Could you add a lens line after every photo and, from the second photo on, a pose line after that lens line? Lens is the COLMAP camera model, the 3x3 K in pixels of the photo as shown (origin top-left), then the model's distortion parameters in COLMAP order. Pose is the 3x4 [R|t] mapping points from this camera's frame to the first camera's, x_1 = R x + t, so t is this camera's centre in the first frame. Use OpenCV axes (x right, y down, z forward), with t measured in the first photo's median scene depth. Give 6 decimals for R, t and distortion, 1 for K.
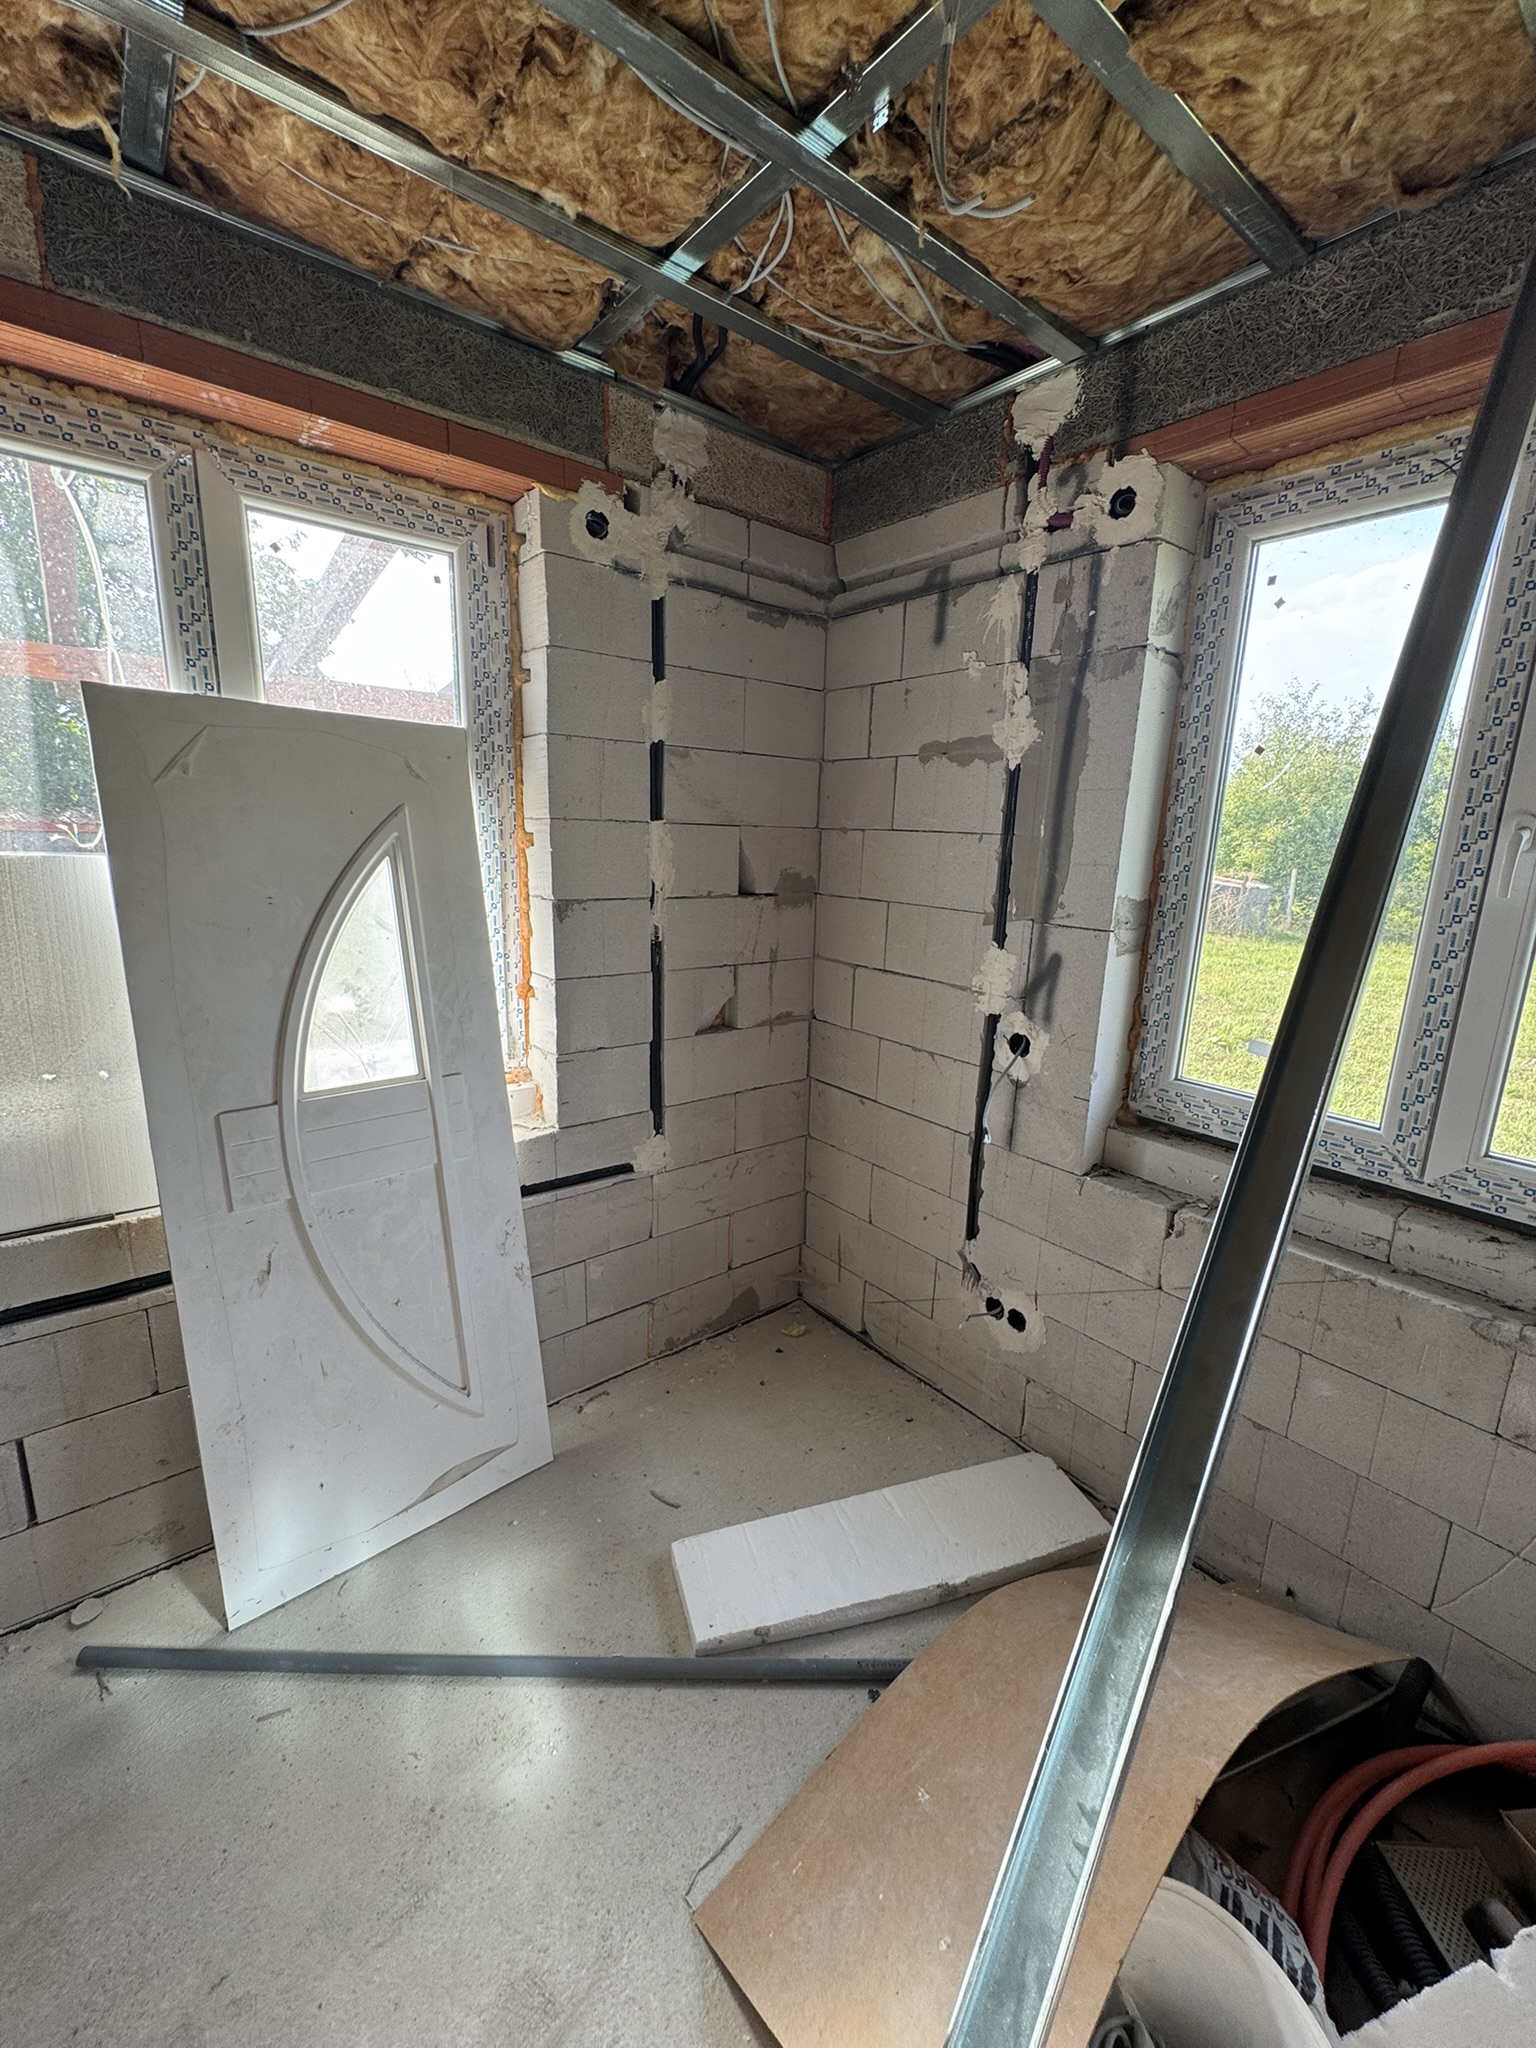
lens RADIAL K [[819.2, 0, 768.6], [0, 819.2, 1018.8], [0, 0, 1]] dist [-0.001679, 0.000242]
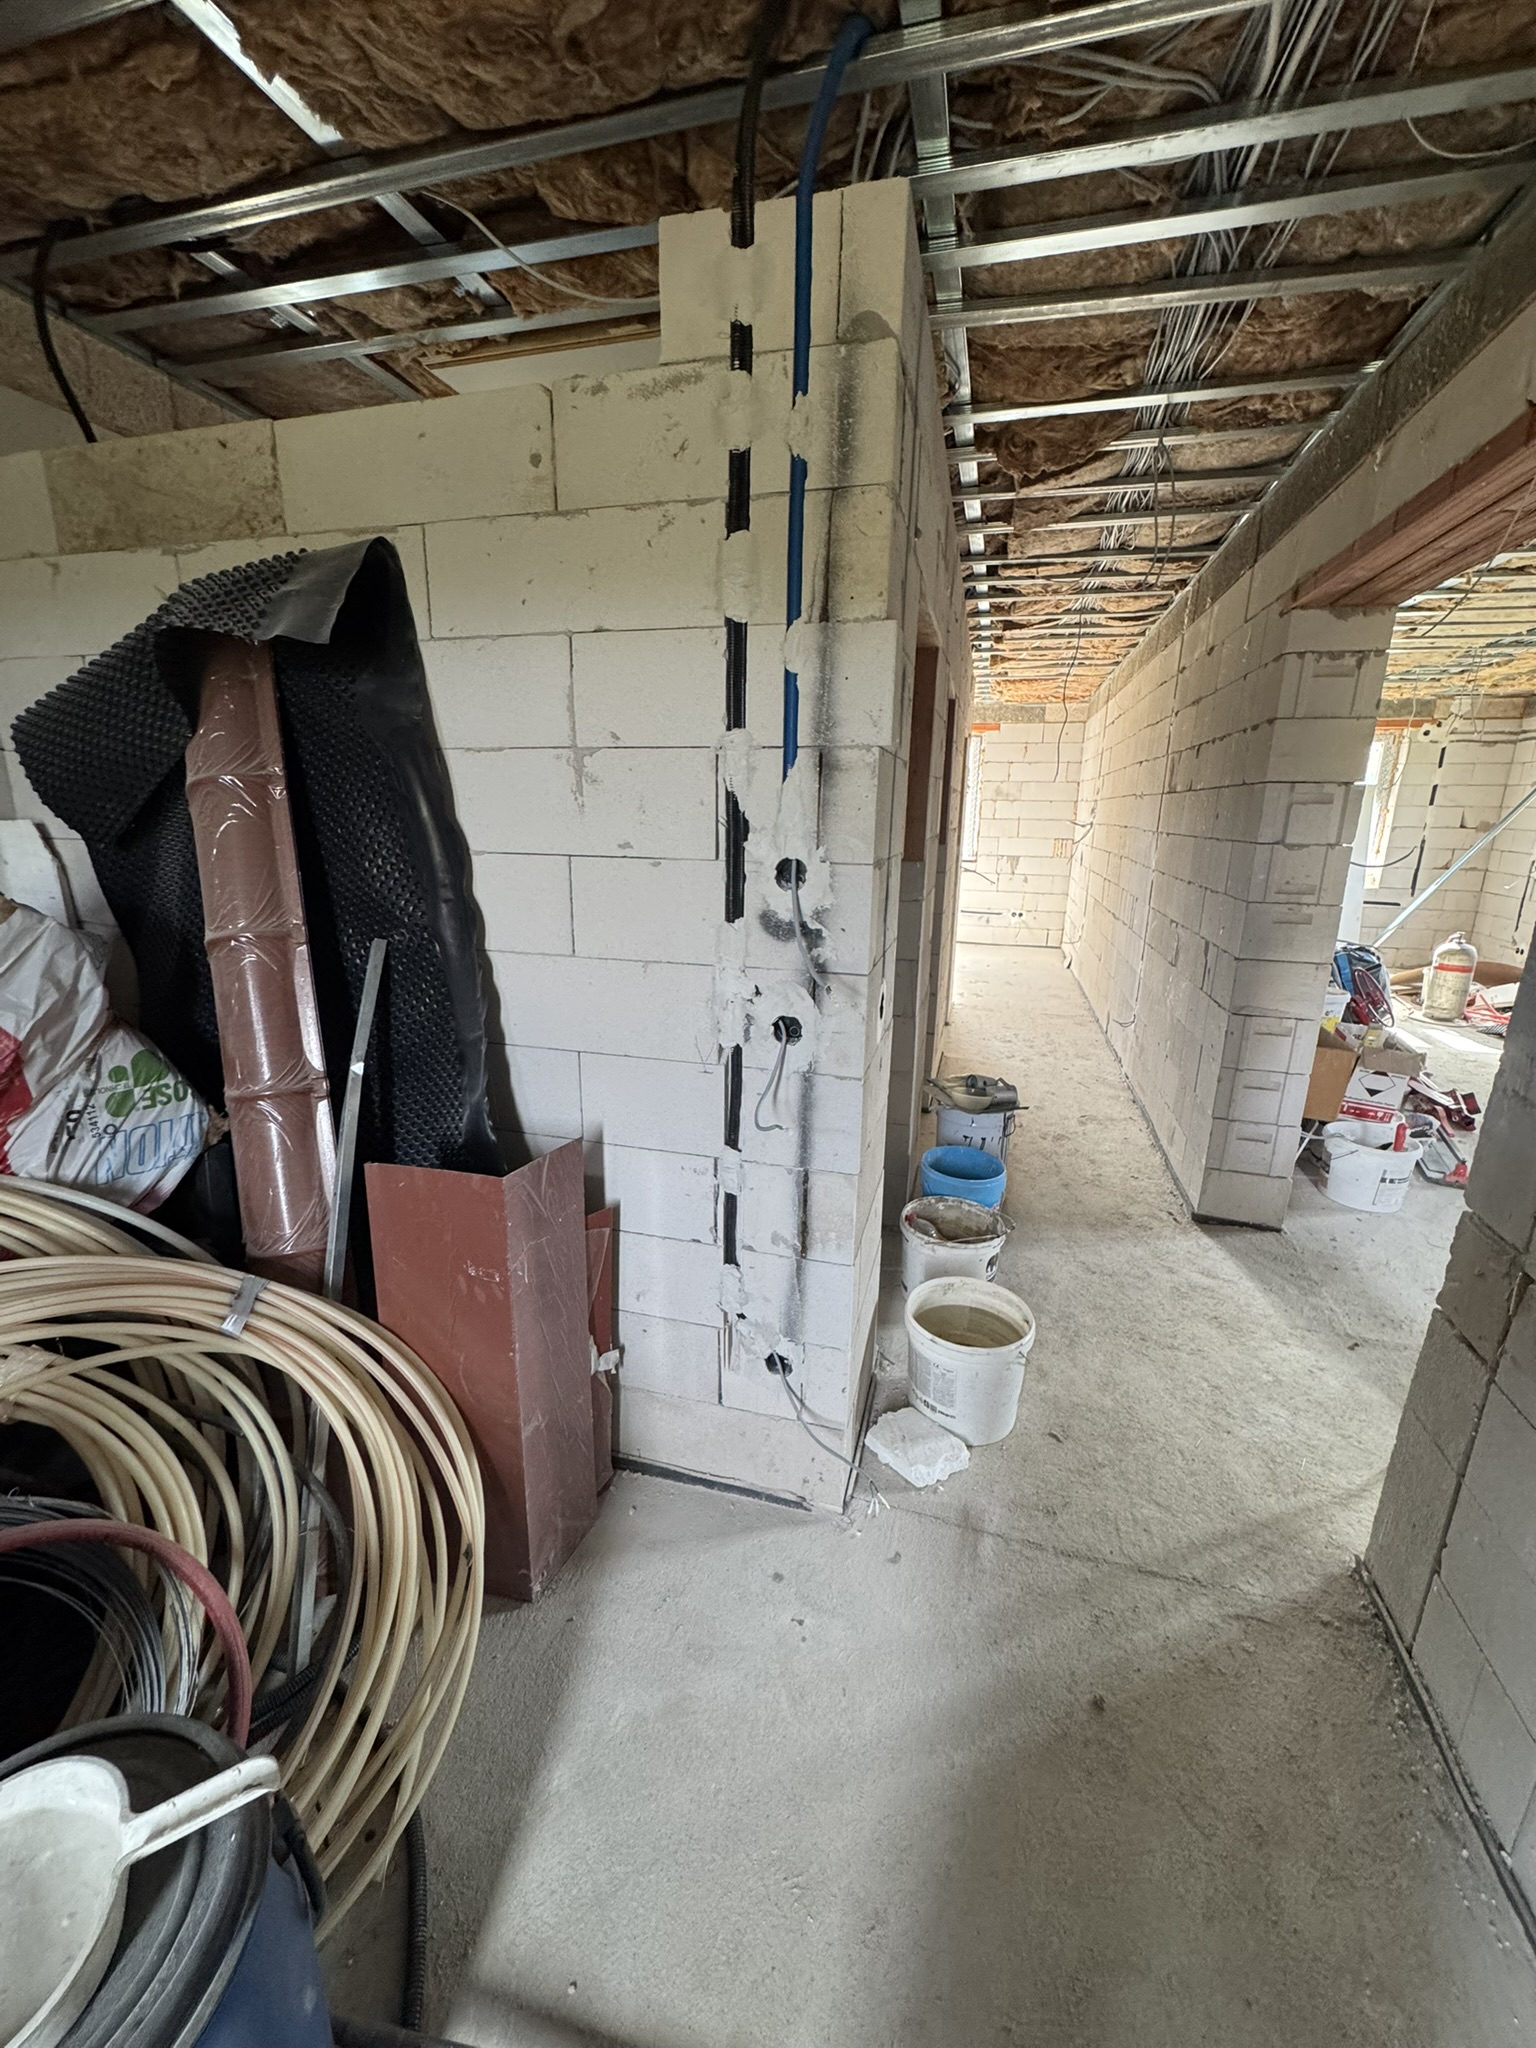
lens RADIAL K [[819.2, 0, 768.6], [0, 819.2, 1018.8], [0, 0, 1]] dist [-0.001679, 0.000242]
pose [[0.589440, 0.186098, -0.786084, 1.161693], [-0.171722, 0.979727, 0.103177, 0.814162], [0.789349, 0.074172, 0.609448, -3.467157]]
